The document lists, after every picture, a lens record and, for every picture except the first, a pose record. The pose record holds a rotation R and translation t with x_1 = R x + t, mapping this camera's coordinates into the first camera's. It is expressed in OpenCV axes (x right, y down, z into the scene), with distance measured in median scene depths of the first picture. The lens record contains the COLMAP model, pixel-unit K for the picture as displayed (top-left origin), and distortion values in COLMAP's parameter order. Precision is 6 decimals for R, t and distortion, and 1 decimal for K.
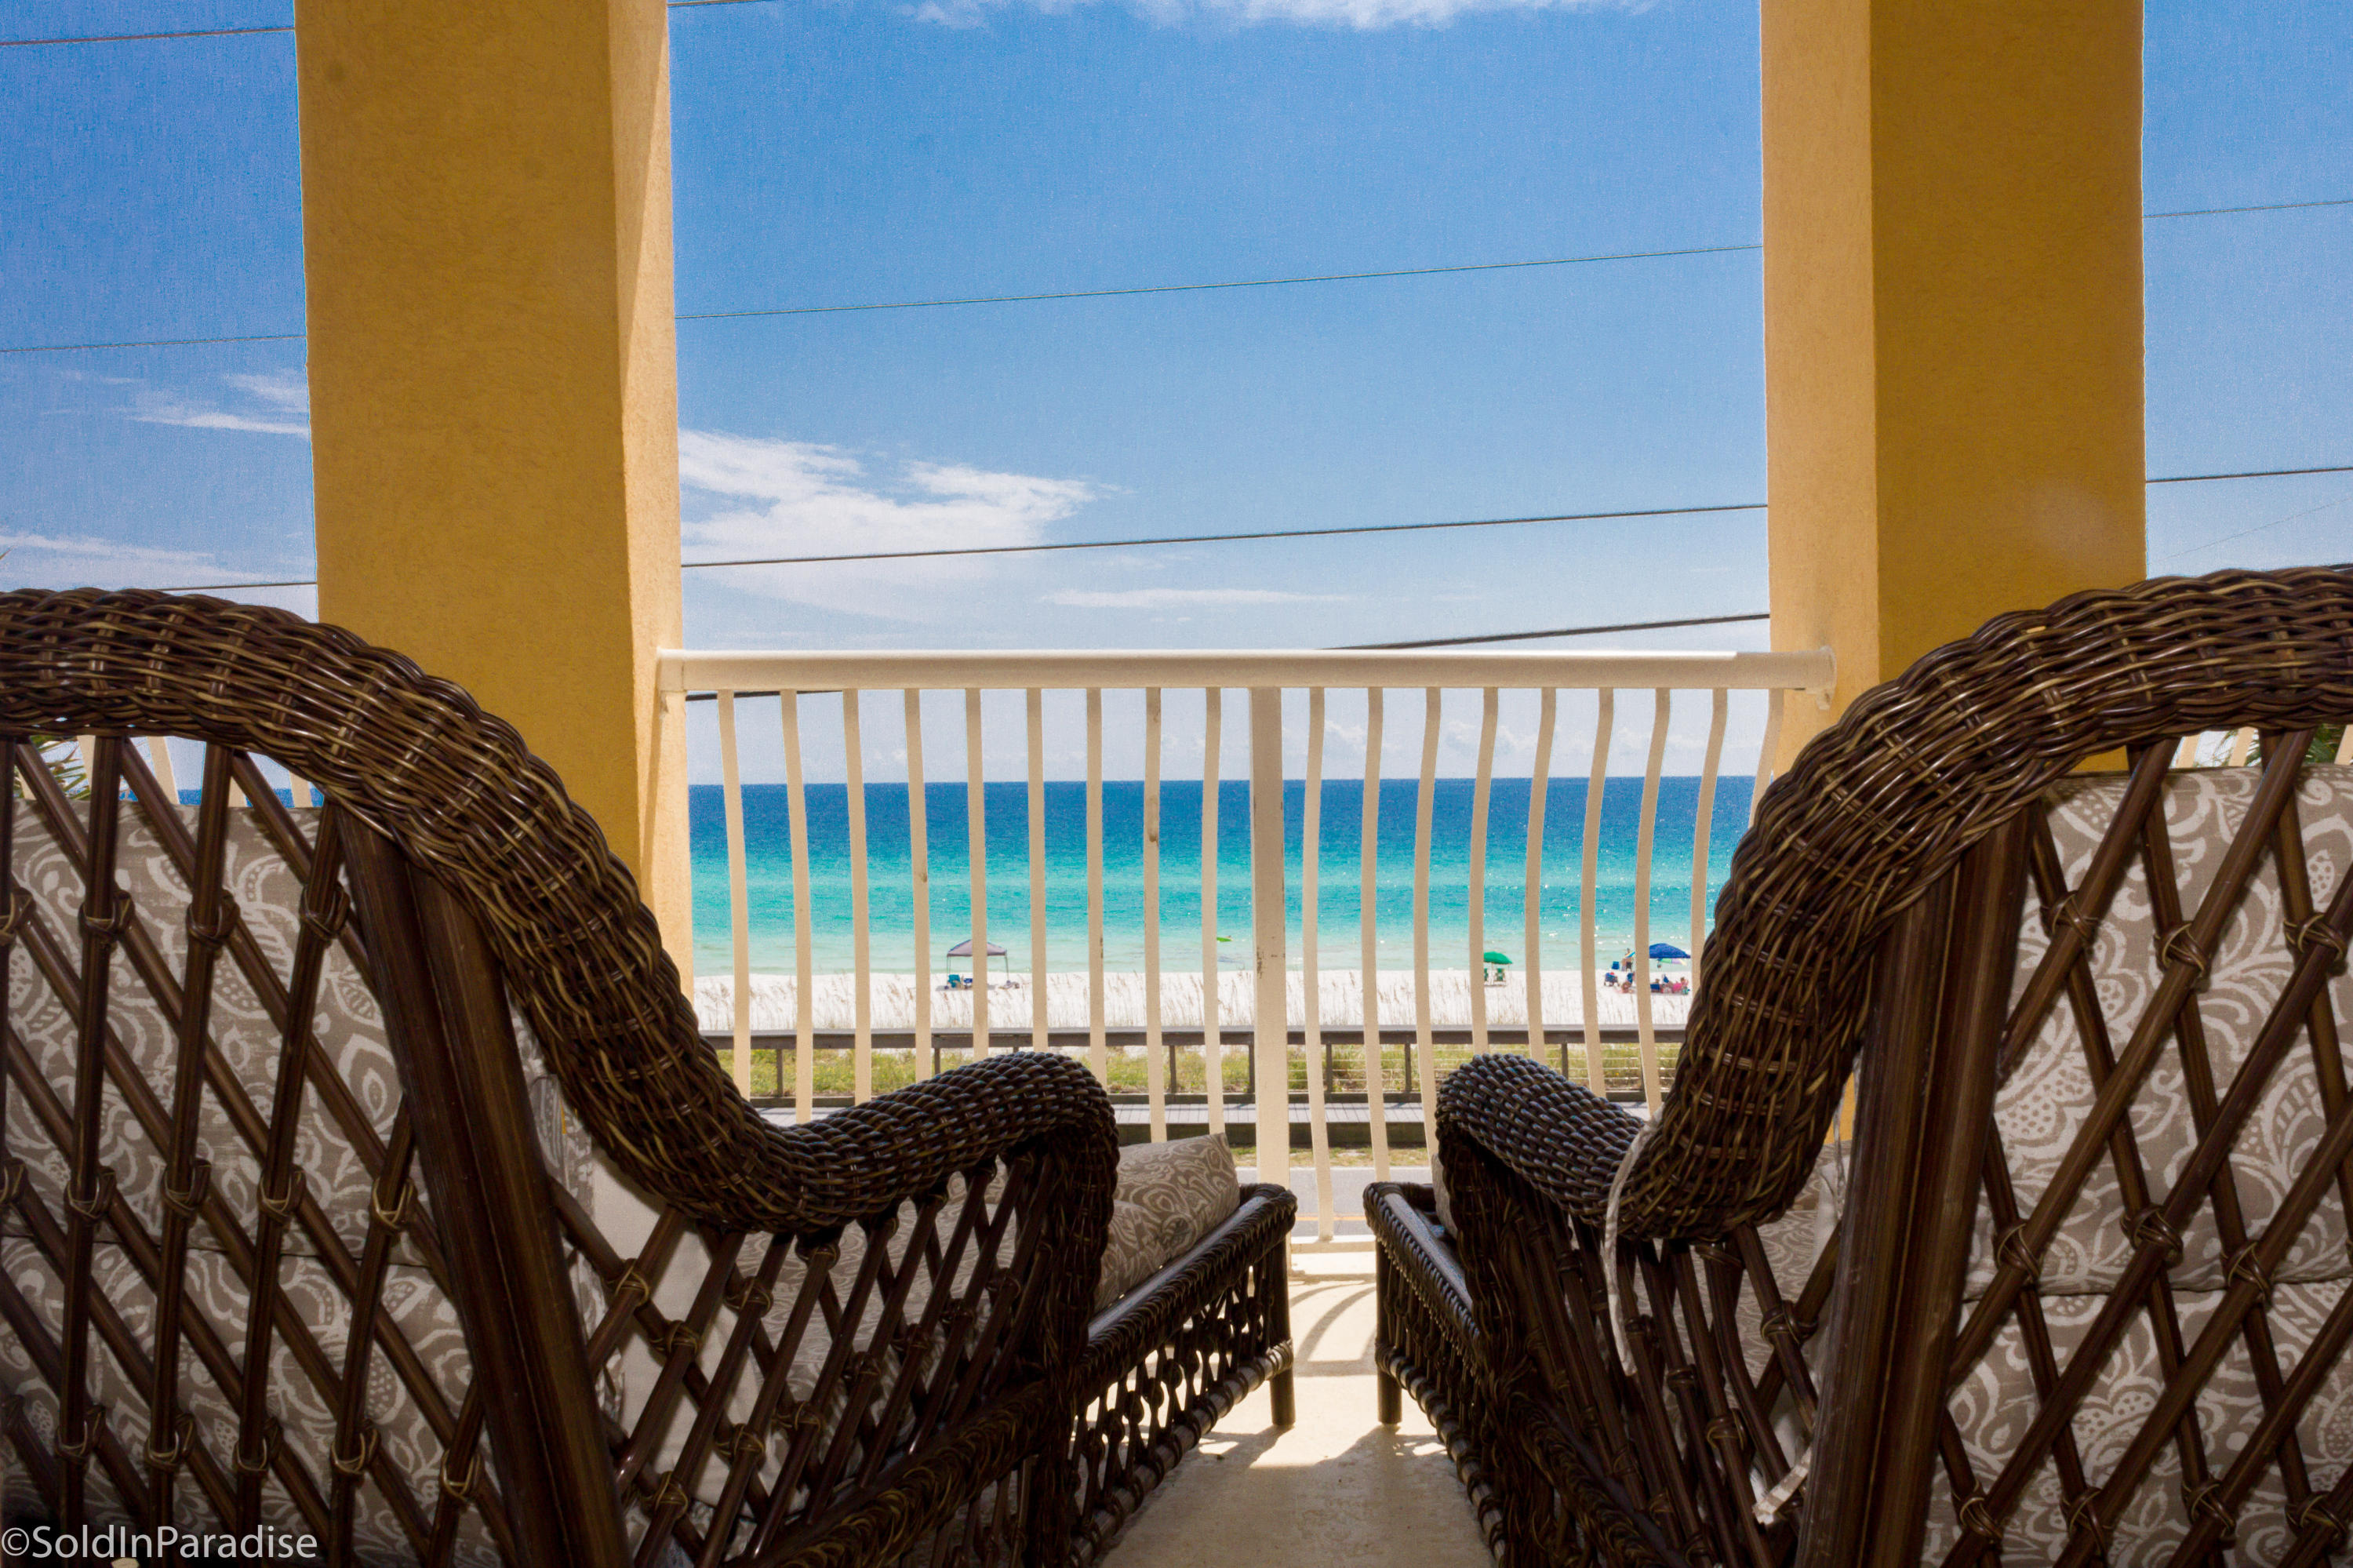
lens RADIAL K [[1927.3, 0, 1176.5], [0, 1927.3, 784.0], [0, 0, 1]] dist [0.001005, 0.002511]
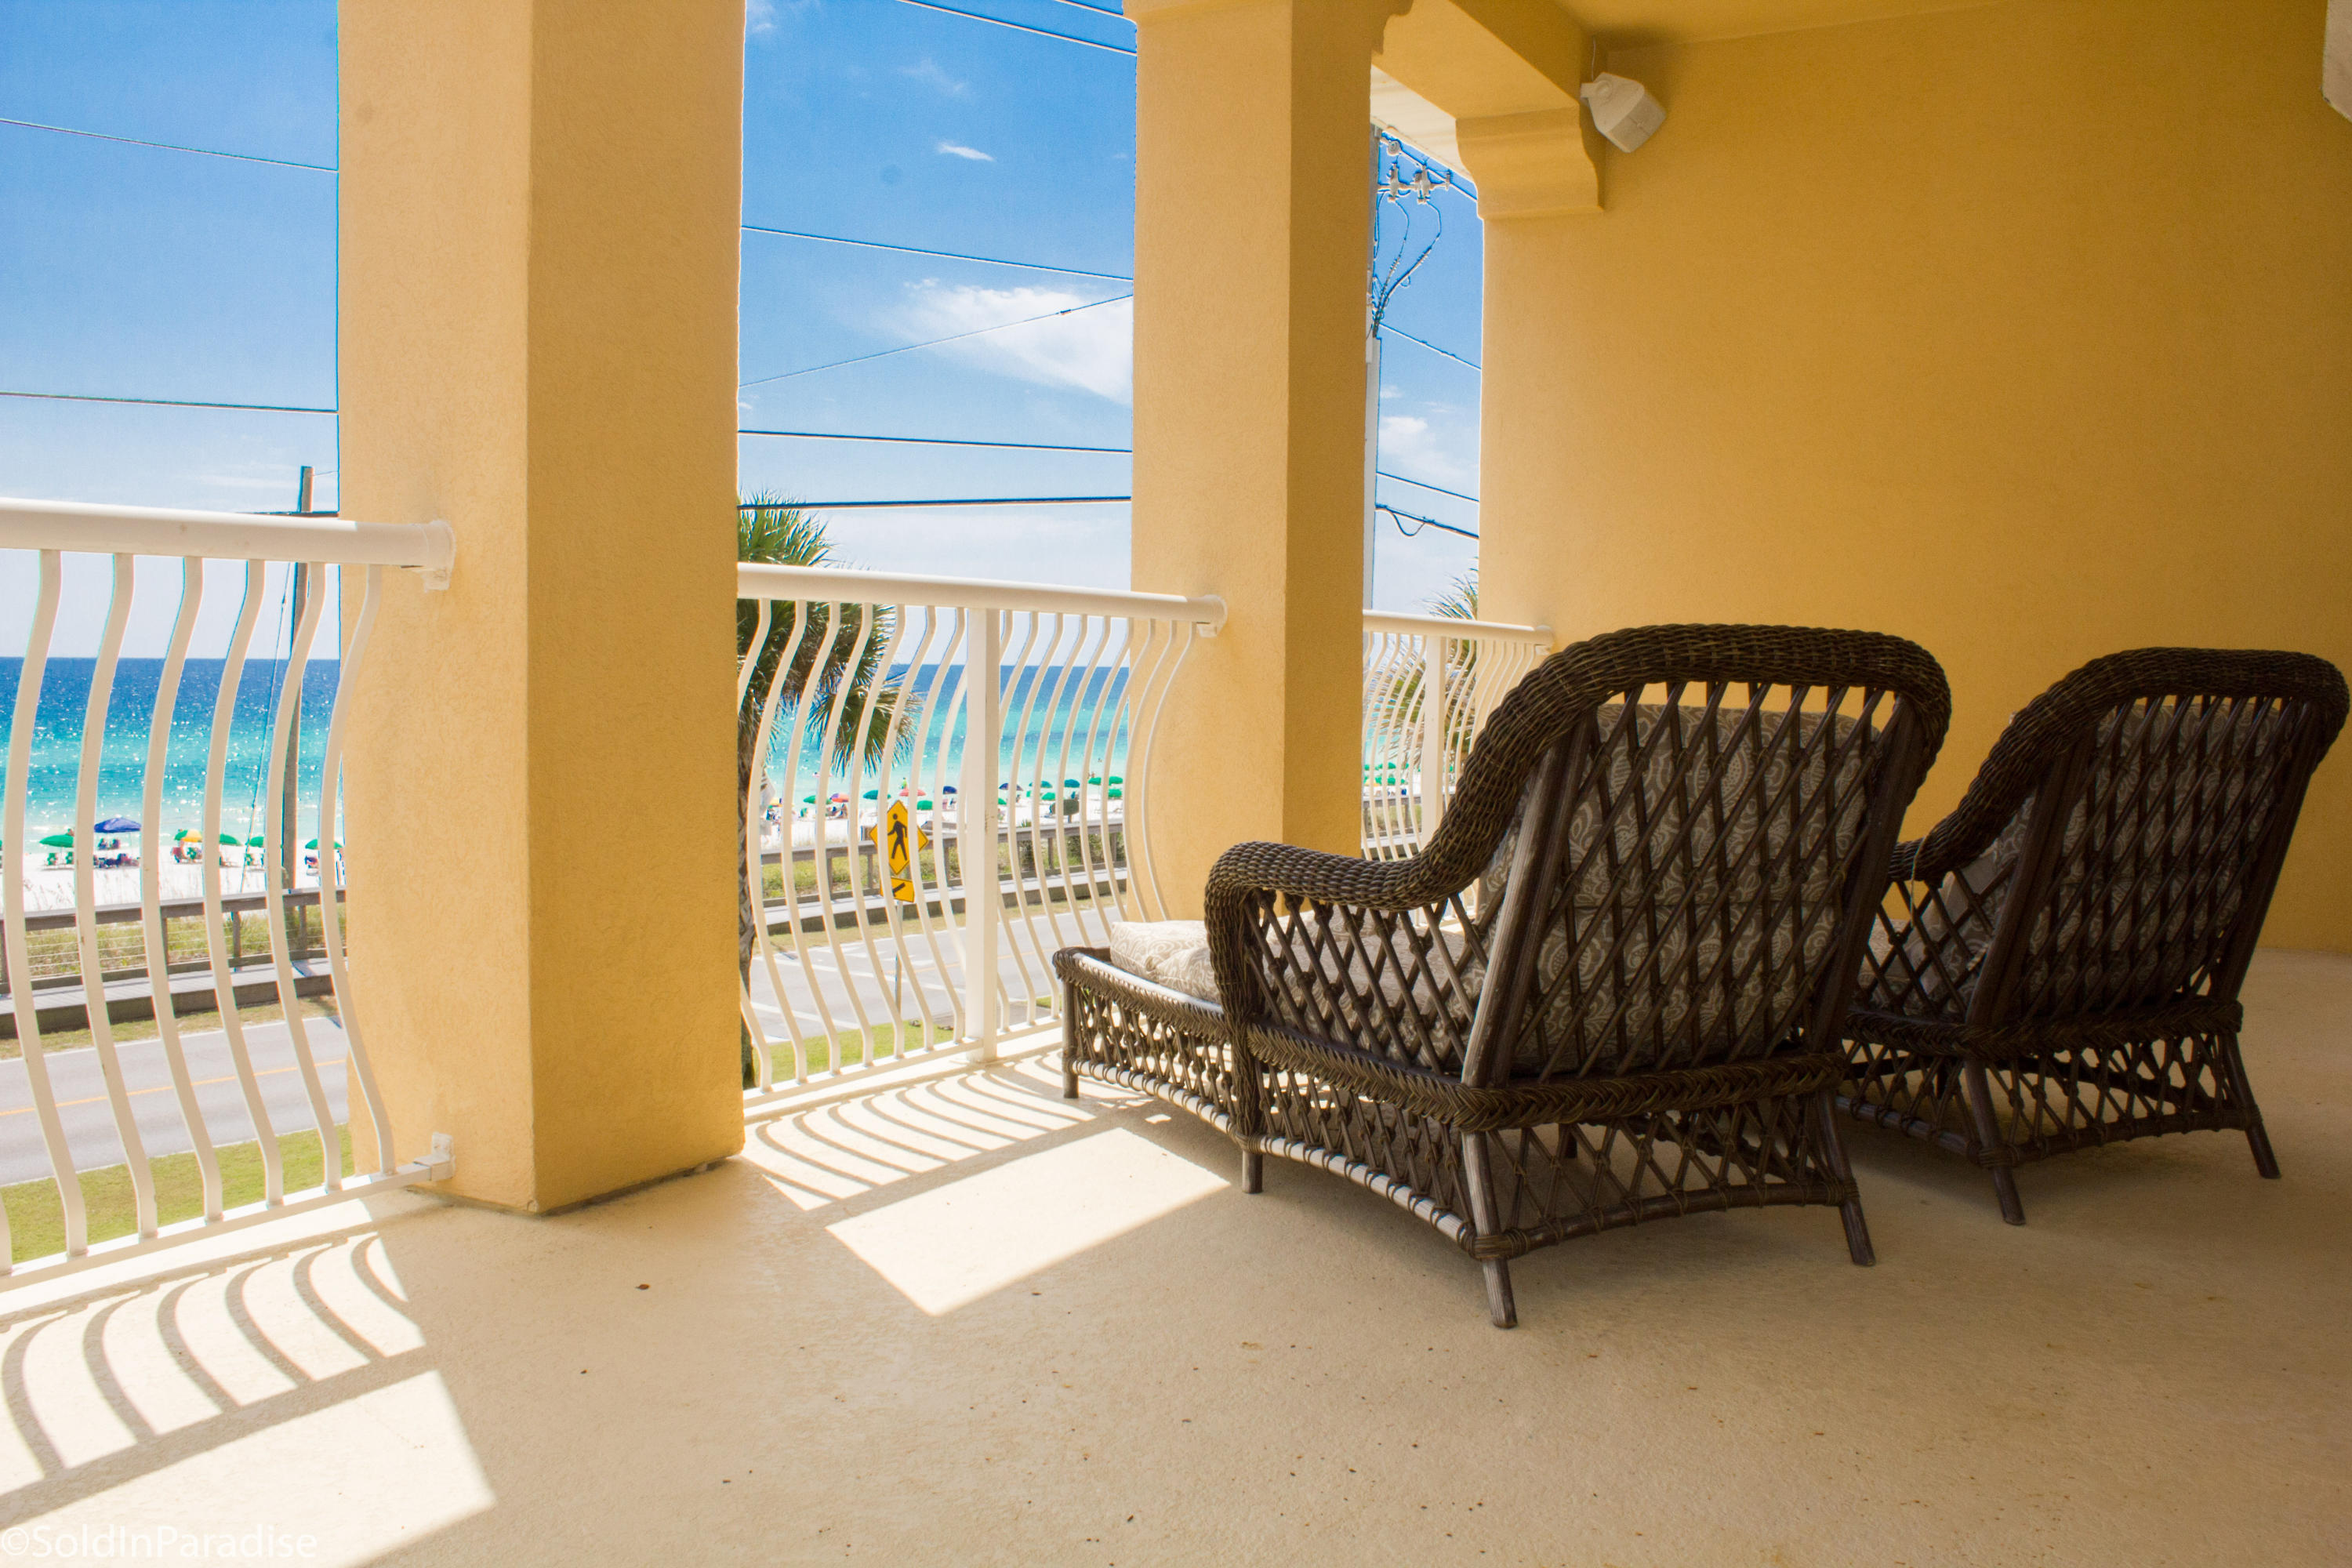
lens RADIAL K [[1926.4, 0, 1176.0], [0, 1926.4, 784.0], [0, 0, 1]] dist [0.001005, 0.002511]
pose [[0.587444, -0.024599, 0.808891, -0.469674], [-0.026794, 0.998399, 0.049820, 0.003903], [-0.808821, -0.050940, 0.585844, -0.000780]]
